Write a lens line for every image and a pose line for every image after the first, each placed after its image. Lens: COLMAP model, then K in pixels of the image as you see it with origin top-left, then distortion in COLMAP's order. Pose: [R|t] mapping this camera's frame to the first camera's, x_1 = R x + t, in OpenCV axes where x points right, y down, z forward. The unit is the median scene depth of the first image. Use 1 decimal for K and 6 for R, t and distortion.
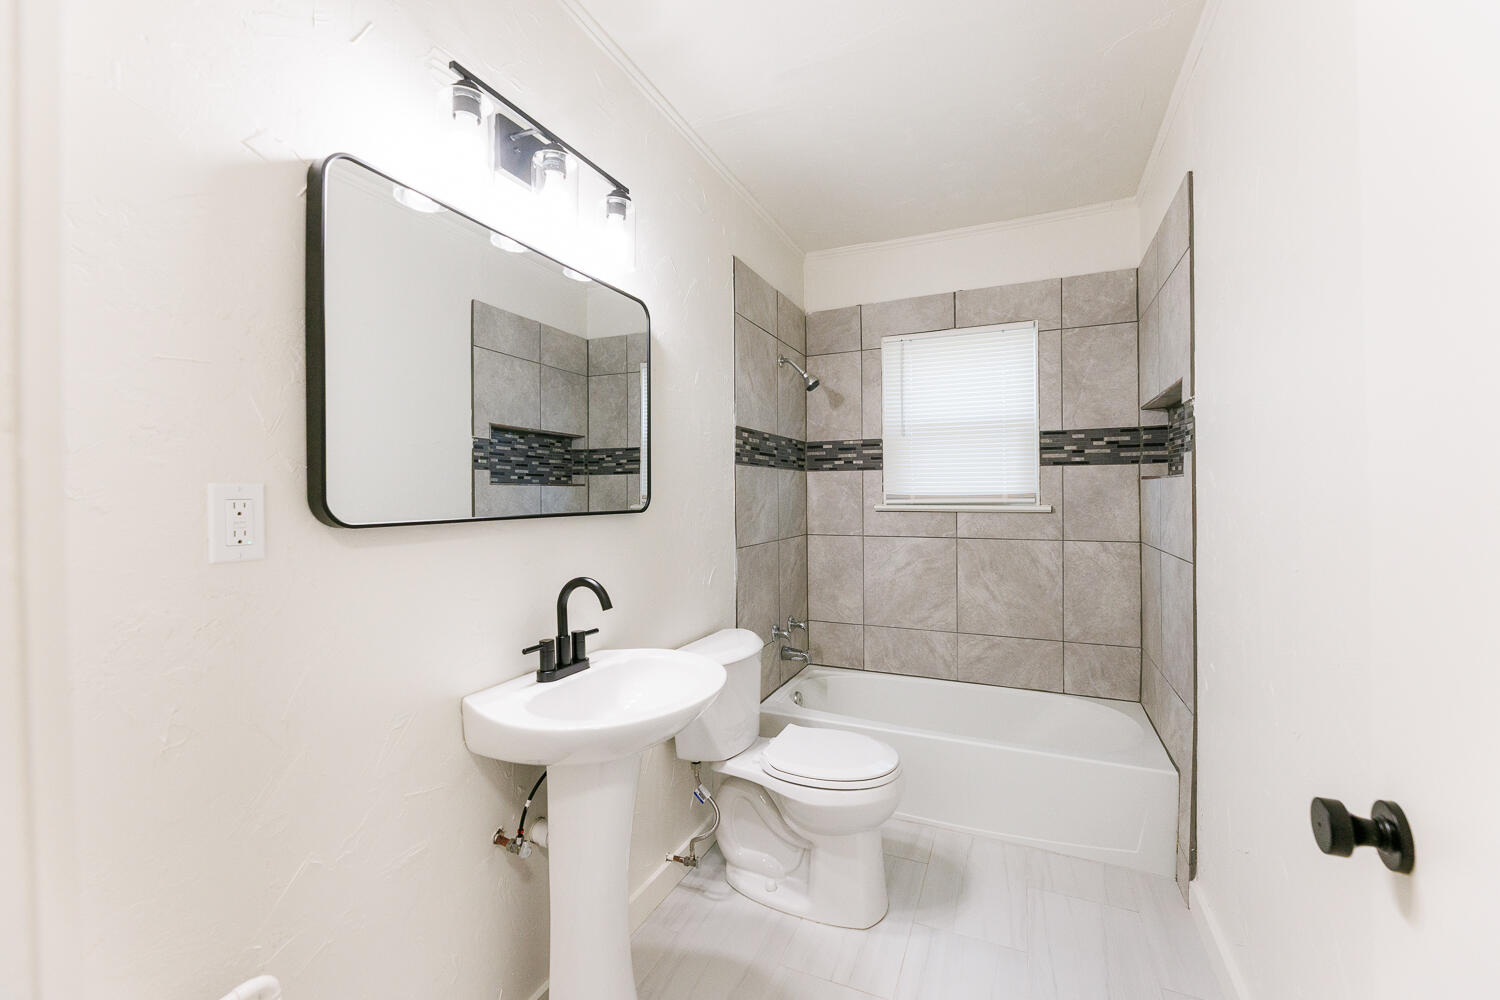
lens RADIAL K [[611.3, 0, 763.3], [0, 611.3, 496.8], [0, 0, 1]] dist [-0.002735, 0.000175]
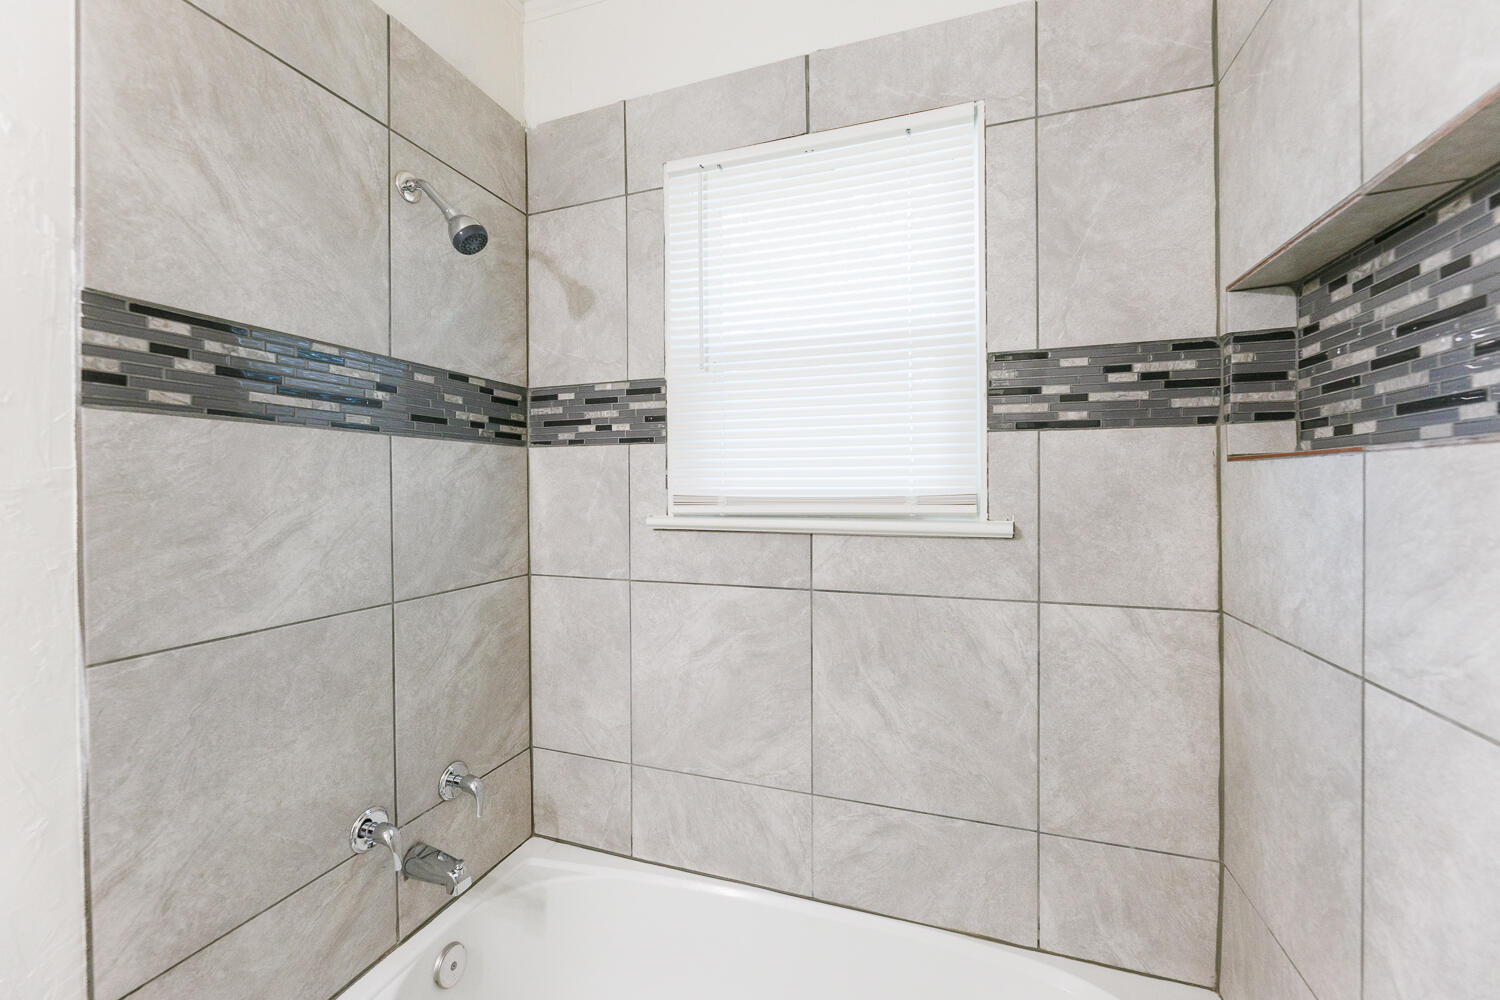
lens RADIAL K [[611.3, 0, 756.4], [0, 611.3, 491.1], [0, 0, 1]] dist [-0.002735, 0.000175]
pose [[0.996999, 0.001244, 0.077401, 0.245212], [-0.001416, 0.999997, 0.002160, -0.008311], [-0.077398, -0.002263, 0.996998, 0.556838]]
